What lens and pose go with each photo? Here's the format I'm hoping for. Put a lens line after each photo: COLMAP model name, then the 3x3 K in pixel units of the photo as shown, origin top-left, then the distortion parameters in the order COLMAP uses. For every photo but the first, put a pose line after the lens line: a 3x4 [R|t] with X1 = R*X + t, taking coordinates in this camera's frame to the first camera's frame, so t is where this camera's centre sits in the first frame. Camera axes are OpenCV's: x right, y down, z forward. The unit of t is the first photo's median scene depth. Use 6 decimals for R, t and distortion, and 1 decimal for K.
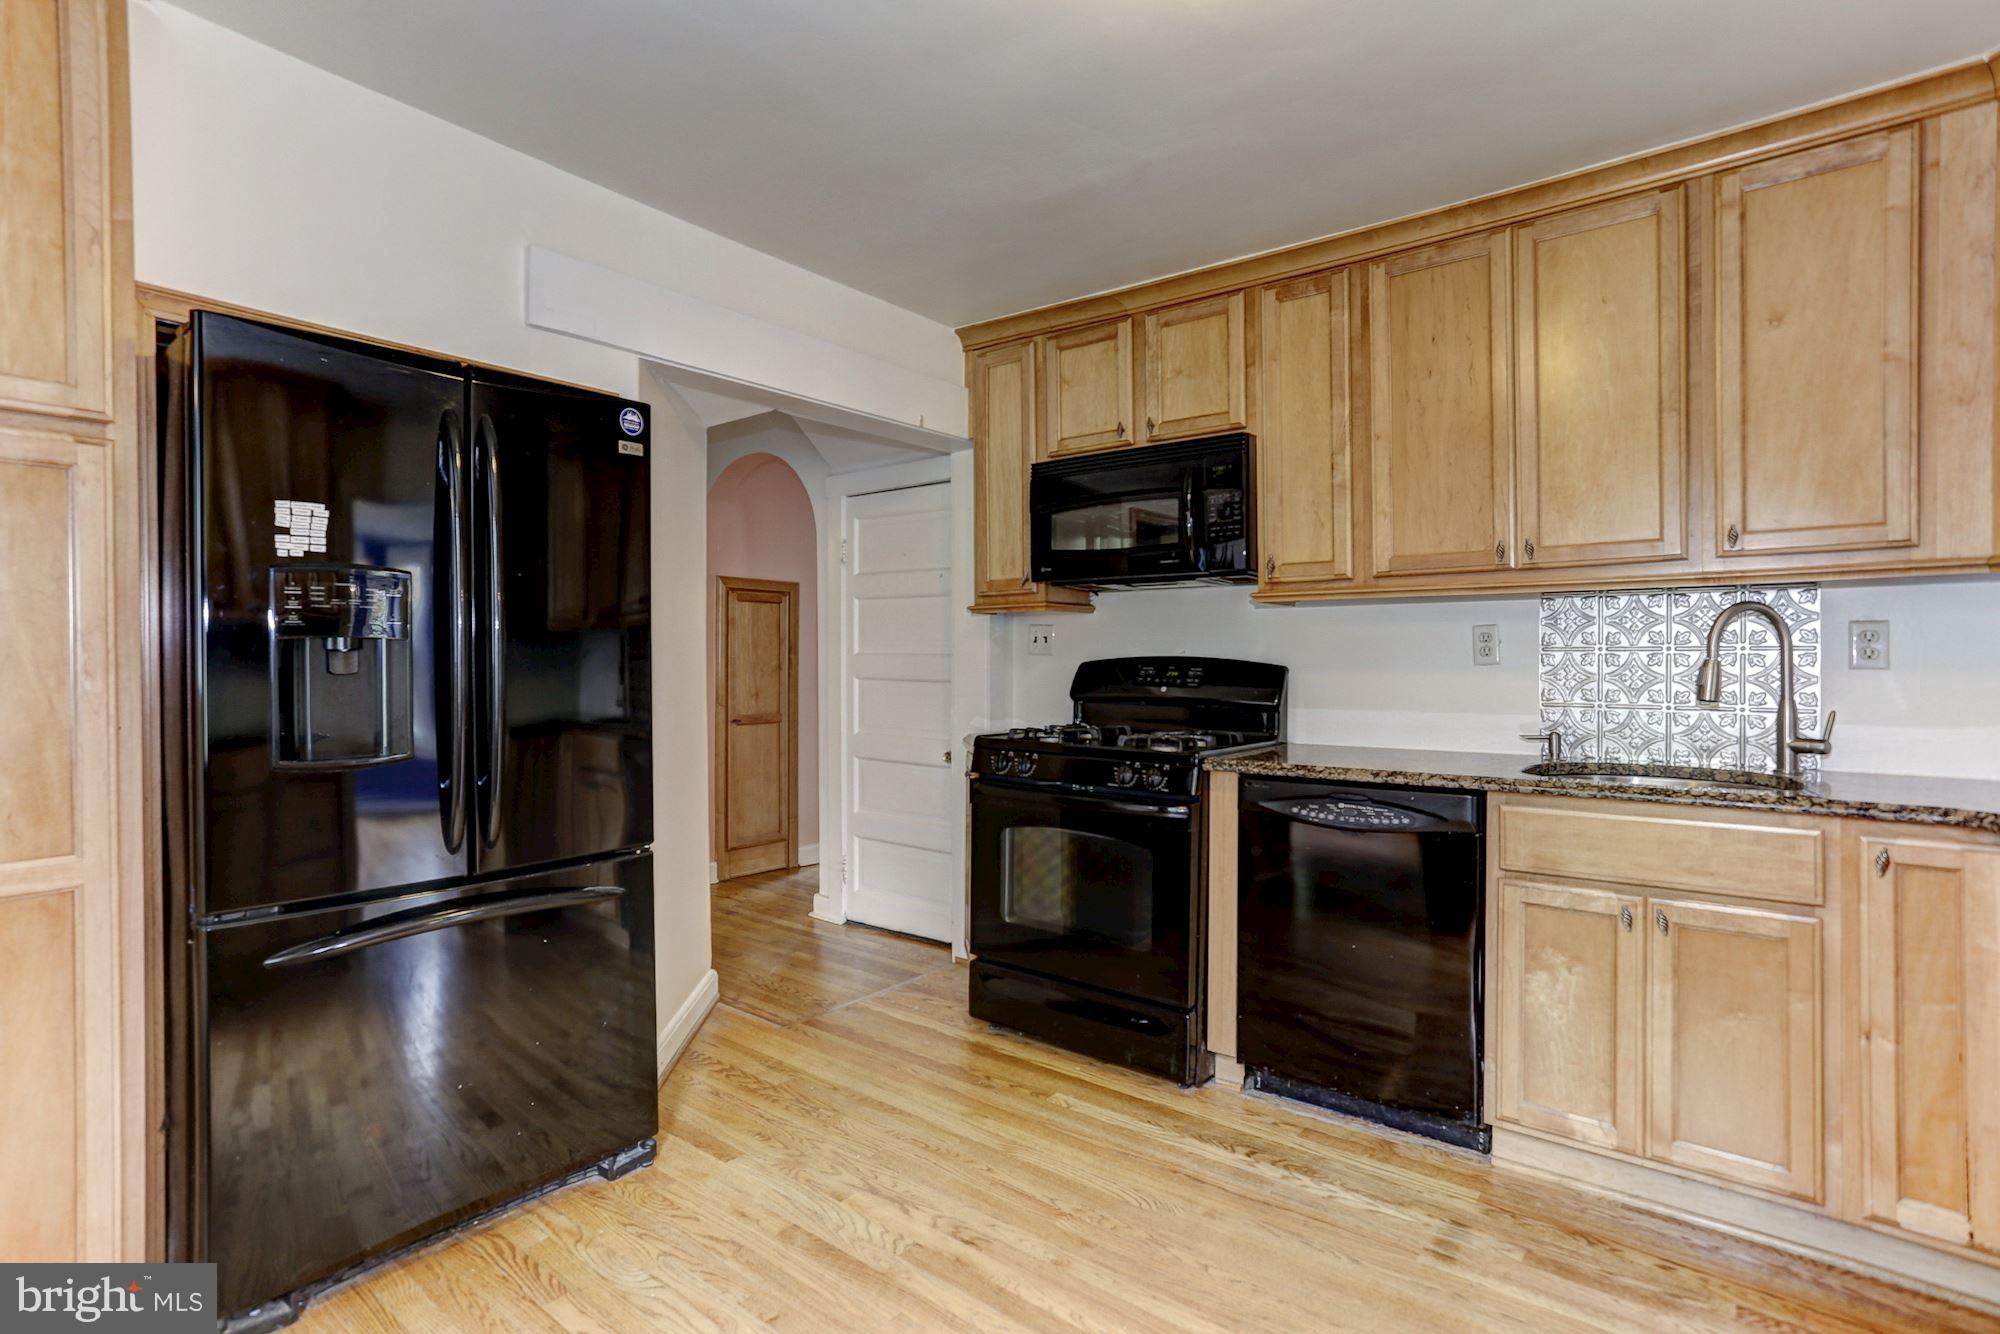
lens RADIAL K [[991.2, 0, 1000.0], [0, 991.2, 667.0], [0, 0, 1]] dist [-0.000519, 0.000753]
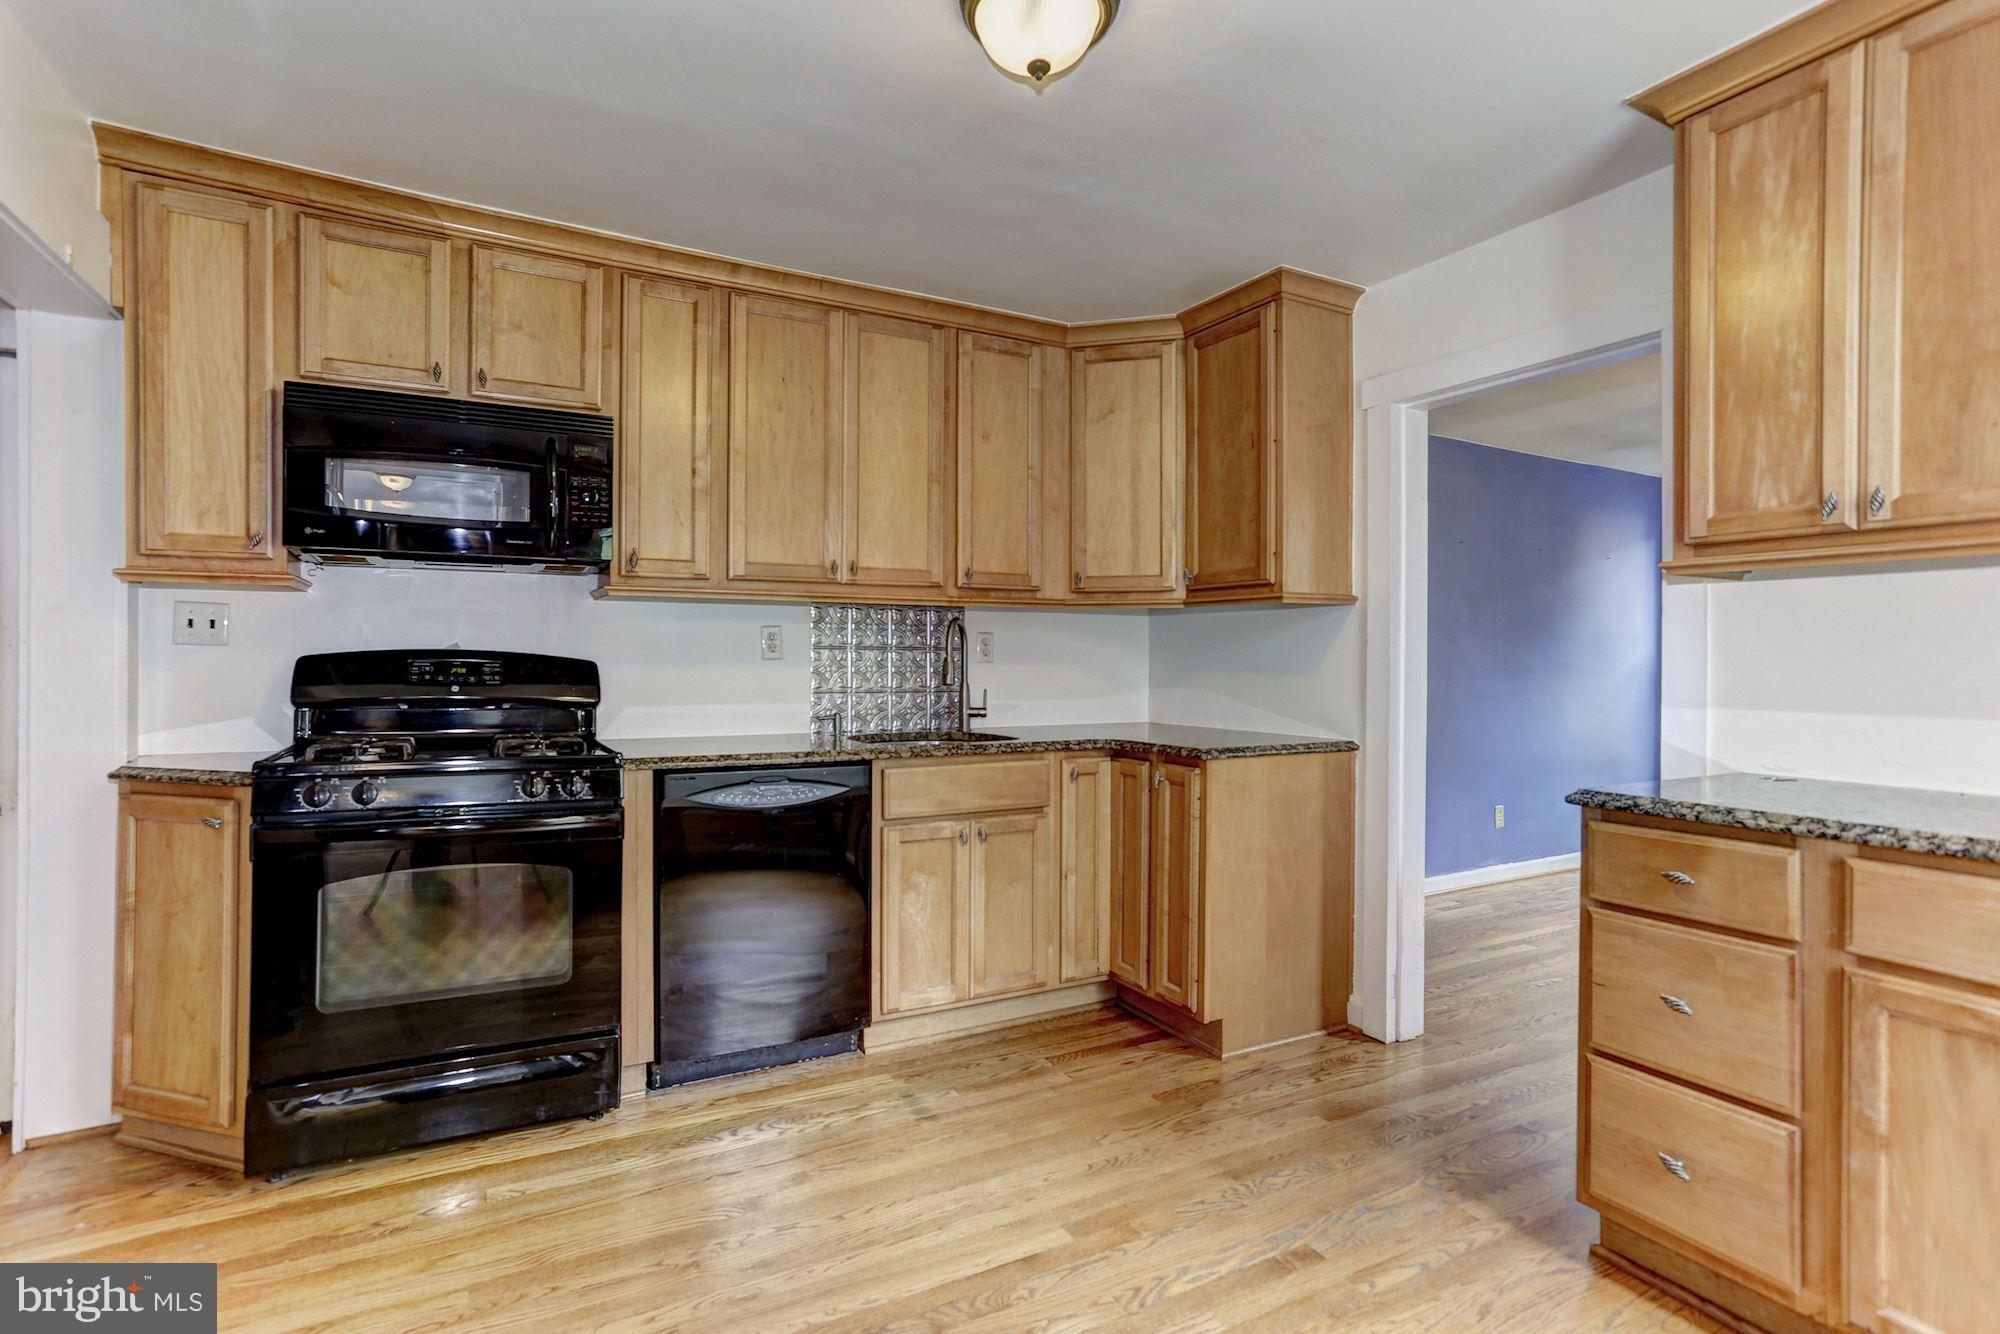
lens RADIAL K [[979.2, 0, 991.9], [0, 979.2, 662.1], [0, 0, 1]] dist [-0.047668, 0.037093]
pose [[0.399080, -0.001993, 0.916914, -0.479451], [0.001685, 0.999998, 0.001440, -0.000633], [-0.916915, 0.000971, 0.399082, 0.297348]]
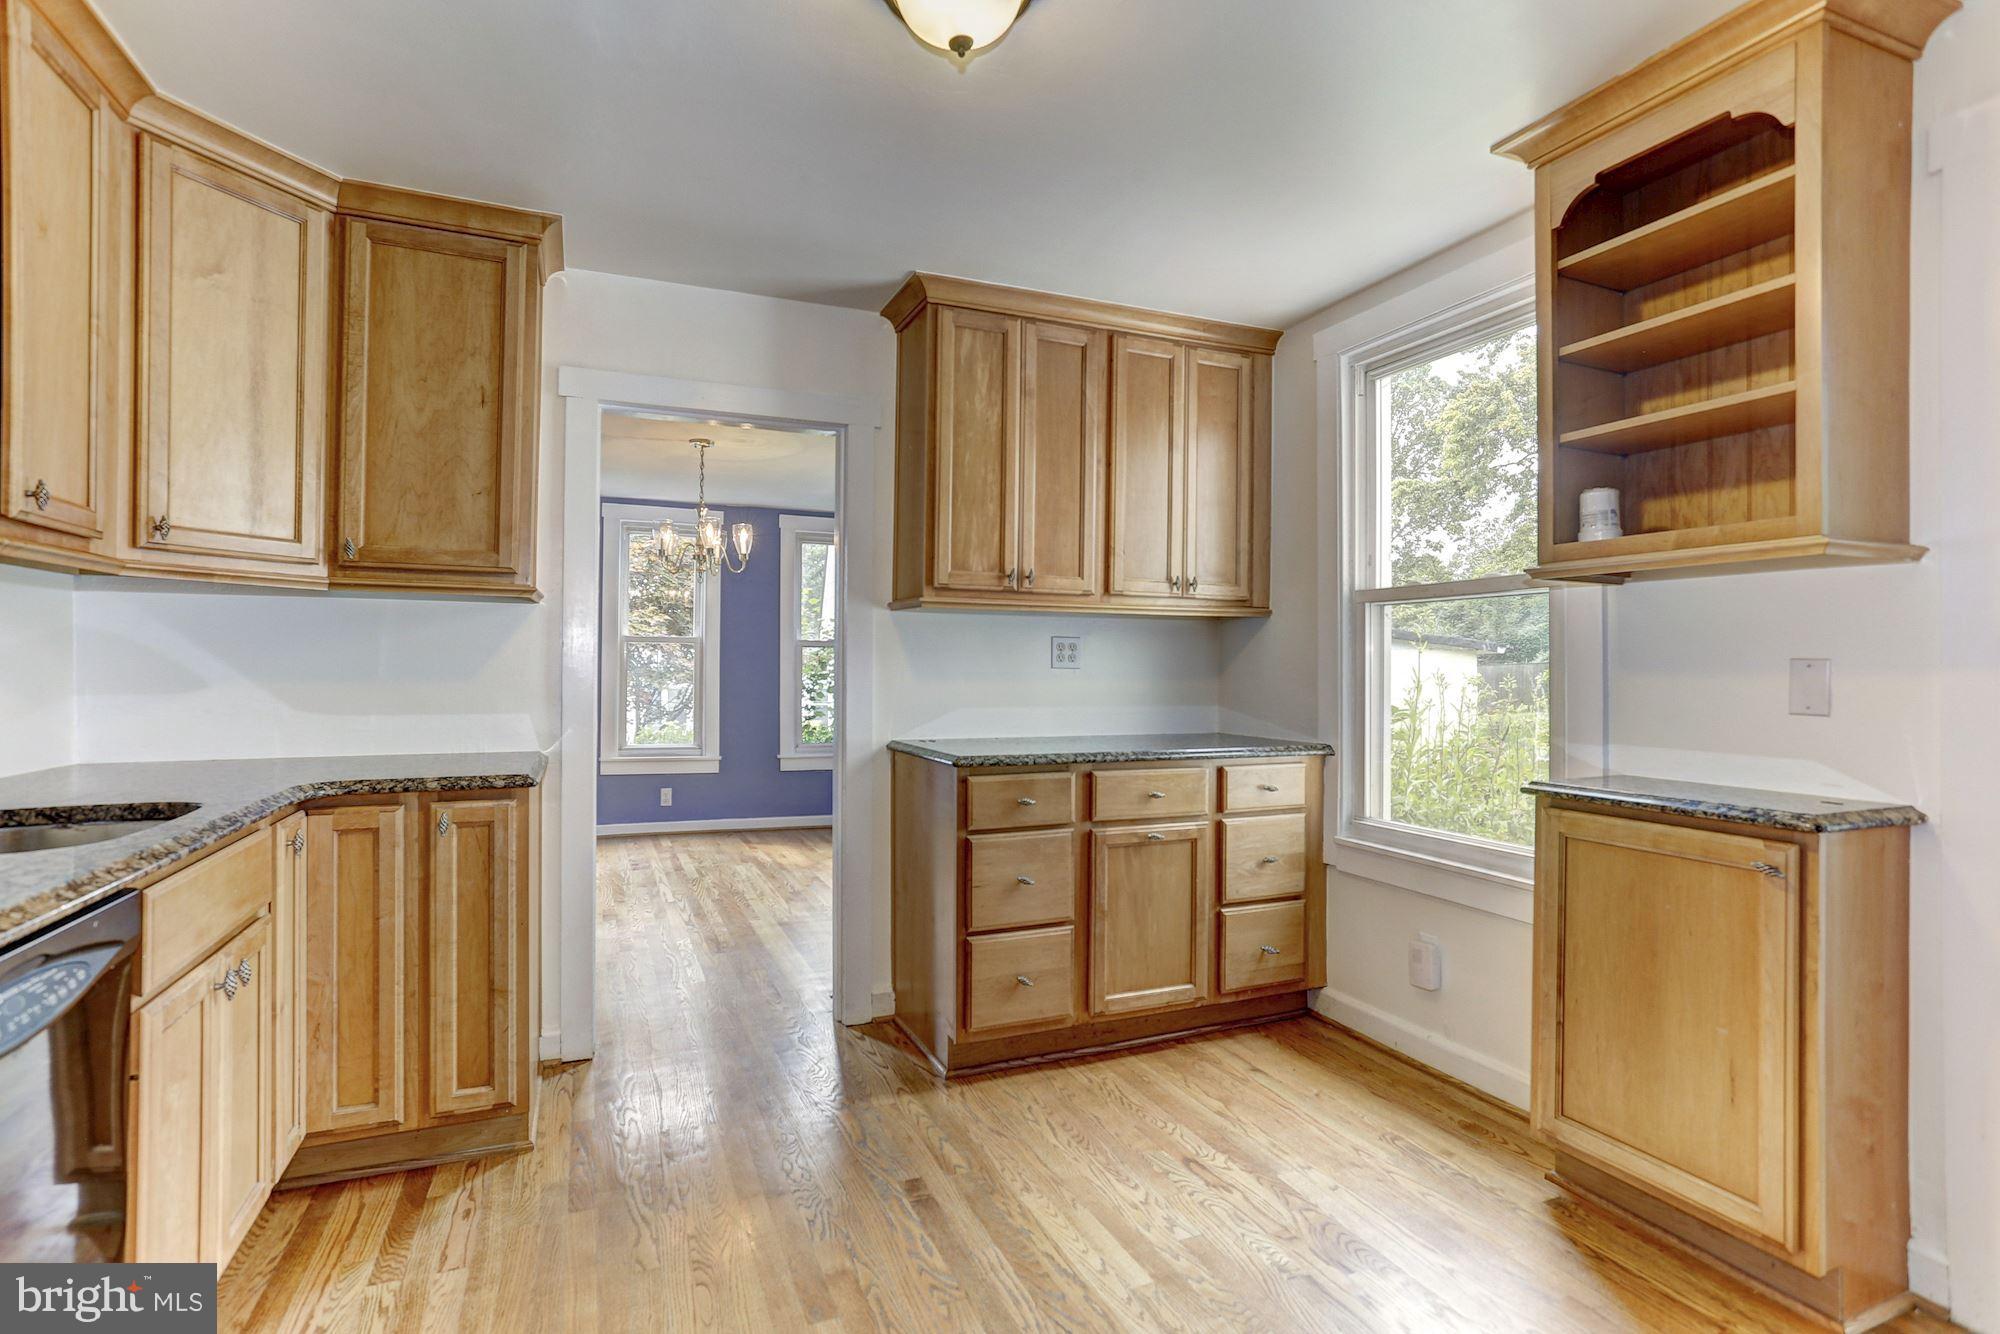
lens RADIAL K [[979.2, 0, 991.9], [0, 979.2, 662.1], [0, 0, 1]] dist [-0.047668, 0.037093]
pose [[-0.872308, -0.003393, 0.488944, -0.200085], [-0.002795, 0.999994, 0.001954, -0.005686], [-0.488948, 0.000338, -0.872313, 1.029649]]
